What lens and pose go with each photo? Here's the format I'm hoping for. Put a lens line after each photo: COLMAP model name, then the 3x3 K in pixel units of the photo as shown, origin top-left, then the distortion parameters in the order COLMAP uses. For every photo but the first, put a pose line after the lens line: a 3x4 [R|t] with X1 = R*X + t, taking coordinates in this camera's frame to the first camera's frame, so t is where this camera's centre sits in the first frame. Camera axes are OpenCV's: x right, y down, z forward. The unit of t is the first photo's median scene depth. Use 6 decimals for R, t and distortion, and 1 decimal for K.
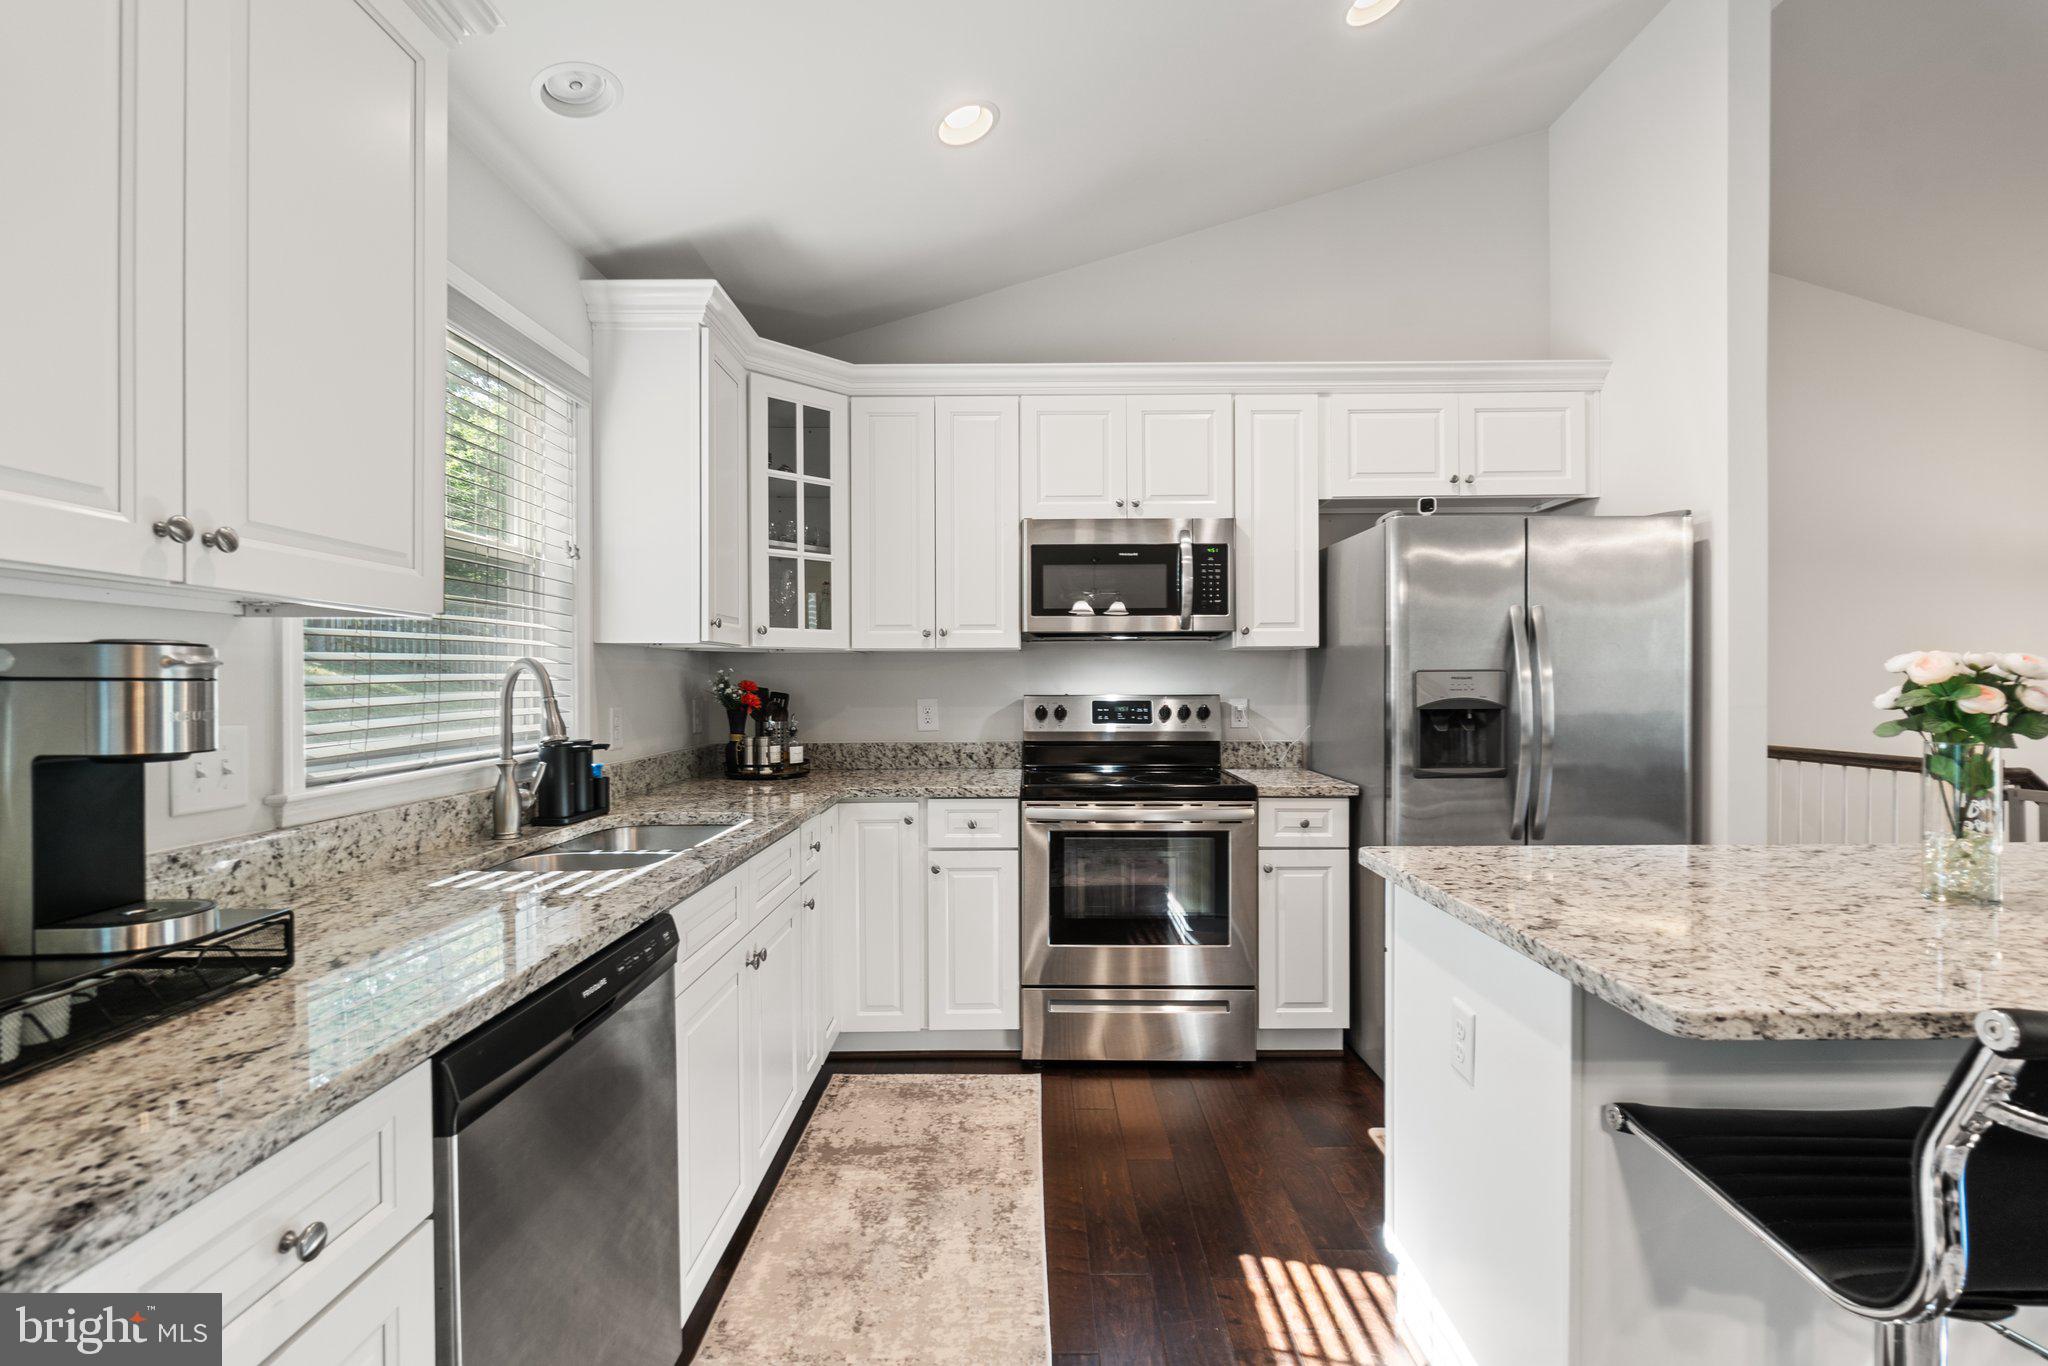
lens RADIAL K [[915.1, 0, 1021.3], [0, 915.1, 684.8], [0, 0, 1]] dist [0.000713, 0.000066]
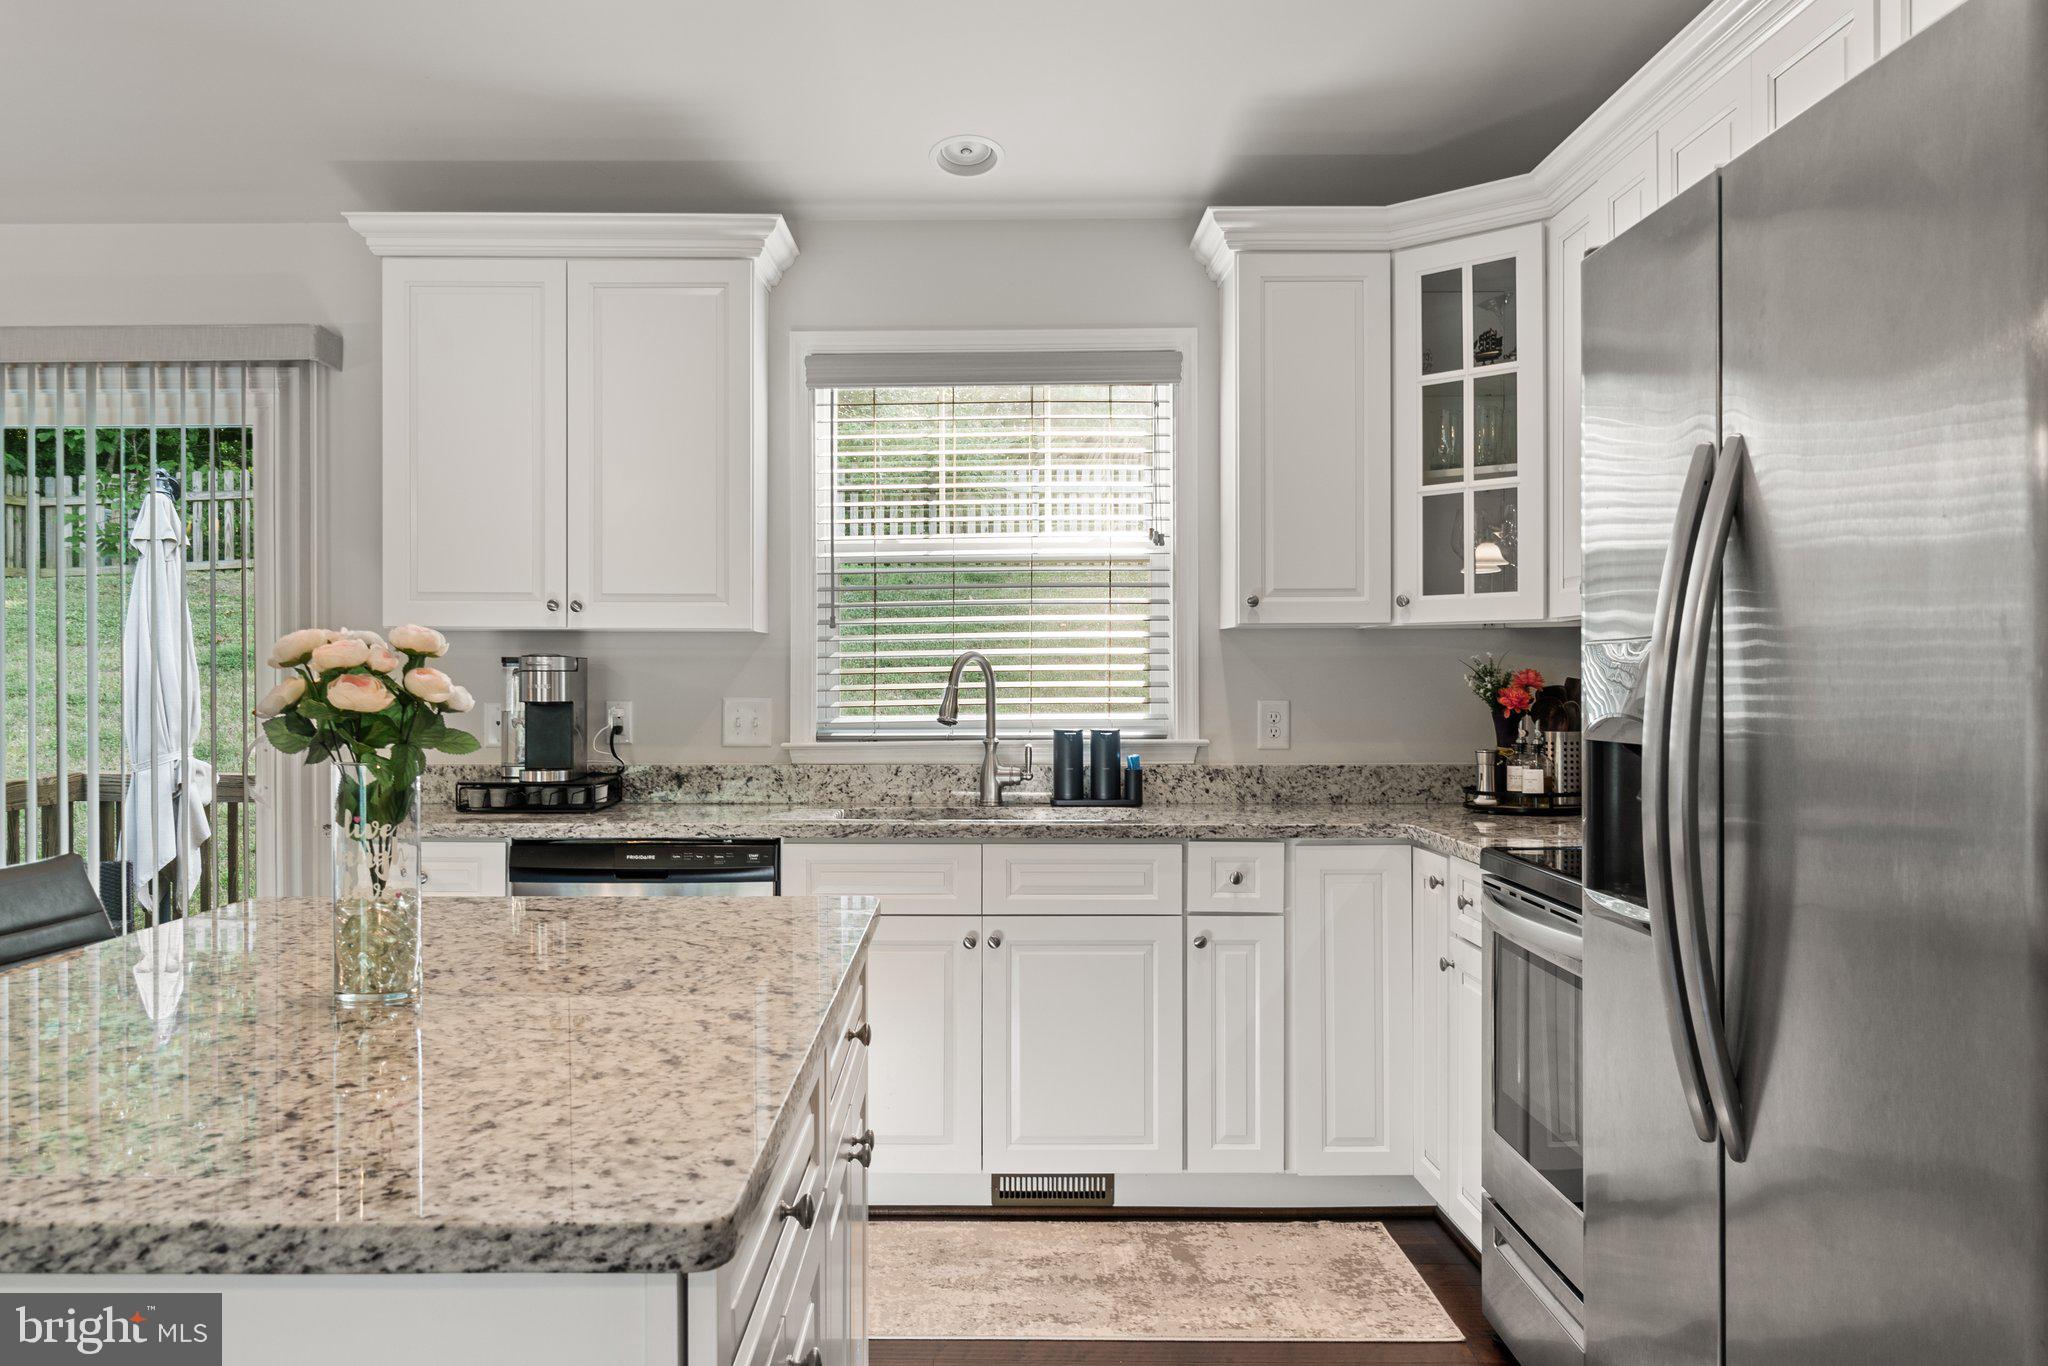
lens RADIAL K [[1655.5, 0, 1021.3], [0, 1655.5, 681.3], [0, 0, 1]] dist [-0.001399, -0.000384]
pose [[0.028863, 0.004165, -0.999575, 1.089781], [-0.002843, 0.999988, 0.004084, 0.000465], [0.999579, 0.002724, 0.028875, 0.693137]]
